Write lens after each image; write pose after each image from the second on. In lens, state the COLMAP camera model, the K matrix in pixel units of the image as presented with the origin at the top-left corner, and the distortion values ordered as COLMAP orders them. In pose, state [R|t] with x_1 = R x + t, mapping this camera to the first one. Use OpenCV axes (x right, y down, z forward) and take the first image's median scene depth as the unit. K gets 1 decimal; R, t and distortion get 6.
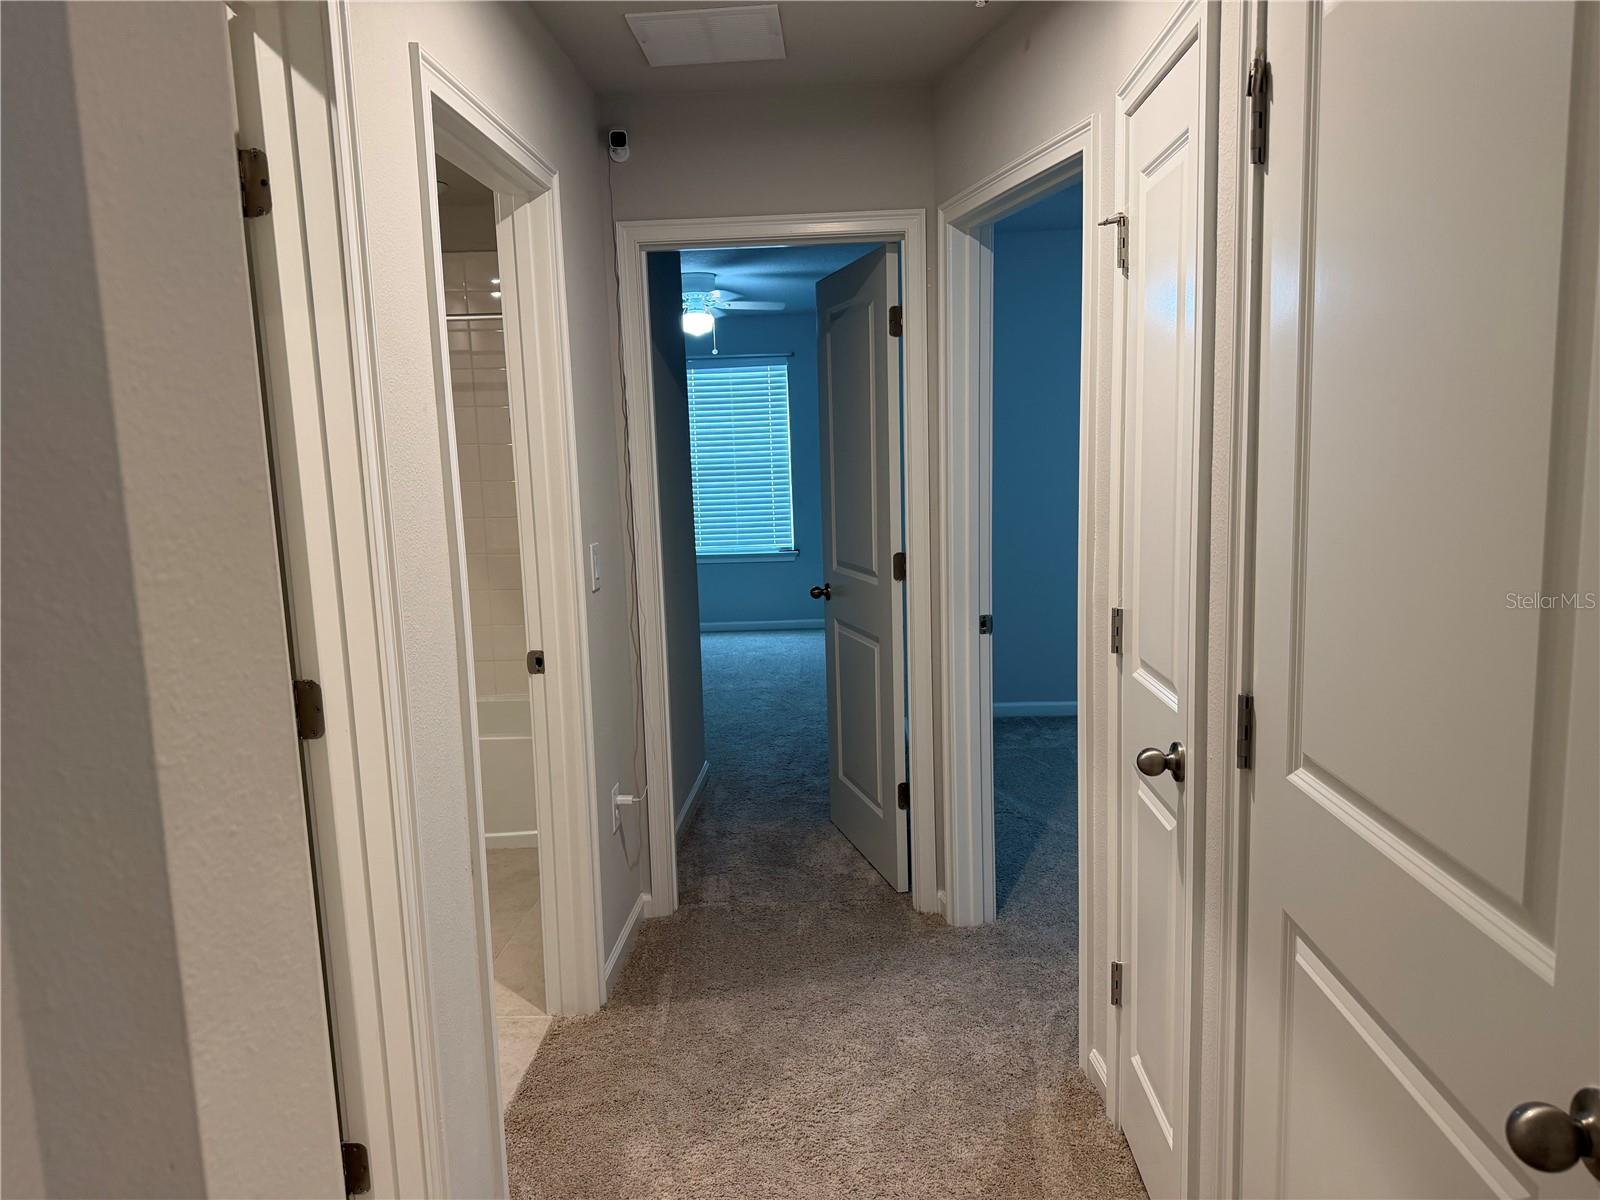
lens RADIAL K [[1126.6, 0, 794.3], [0, 1126.6, 603.6], [0, 0, 1]] dist [0.089118, -0.153819]
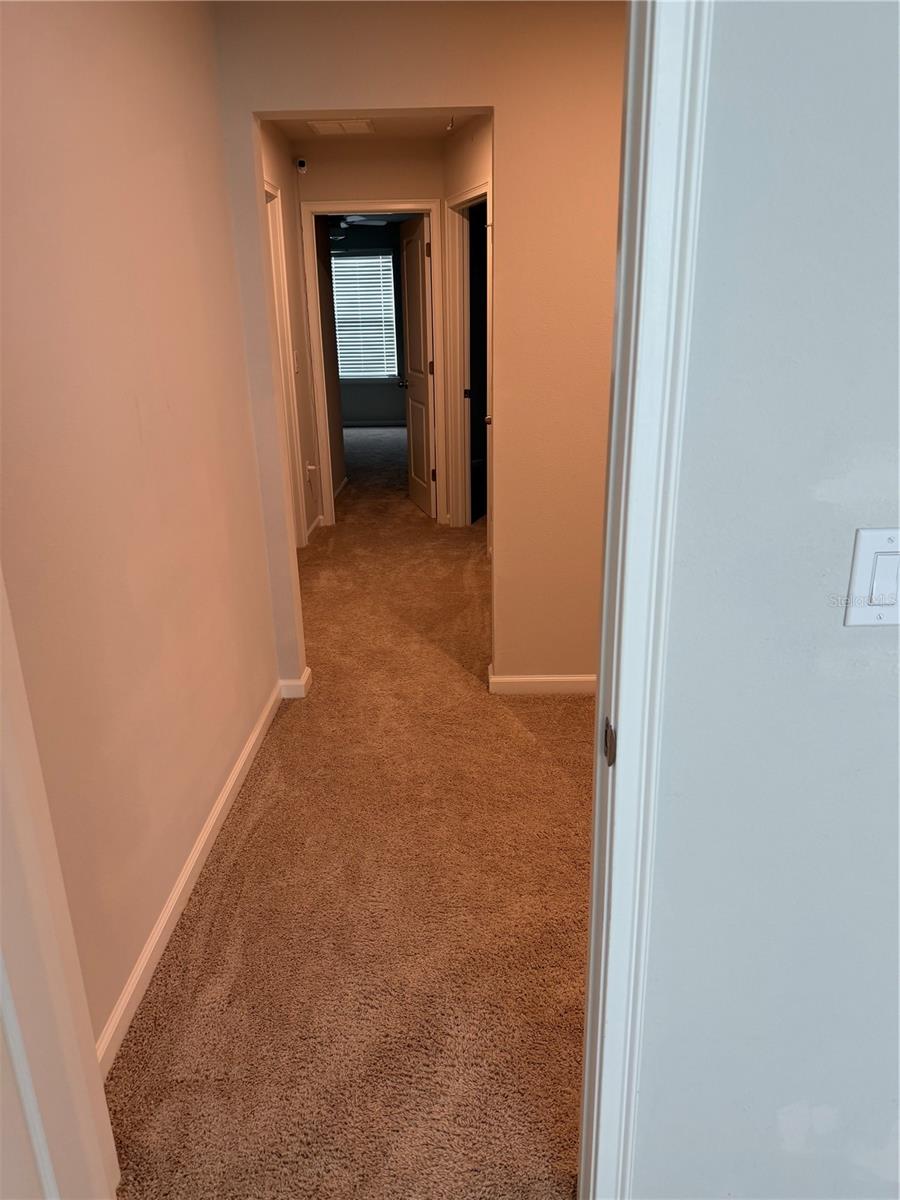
lens RADIAL K [[825.7, 0, 450.1], [0, 825.7, 632.3], [0, 0, 1]] dist [0.003011, -0.001177]
pose [[0.998881, -0.001389, 0.047275, 0.057600], [-0.009649, 0.972558, 0.232462, 0.104975], [-0.046300, -0.232658, 0.971456, -0.781211]]
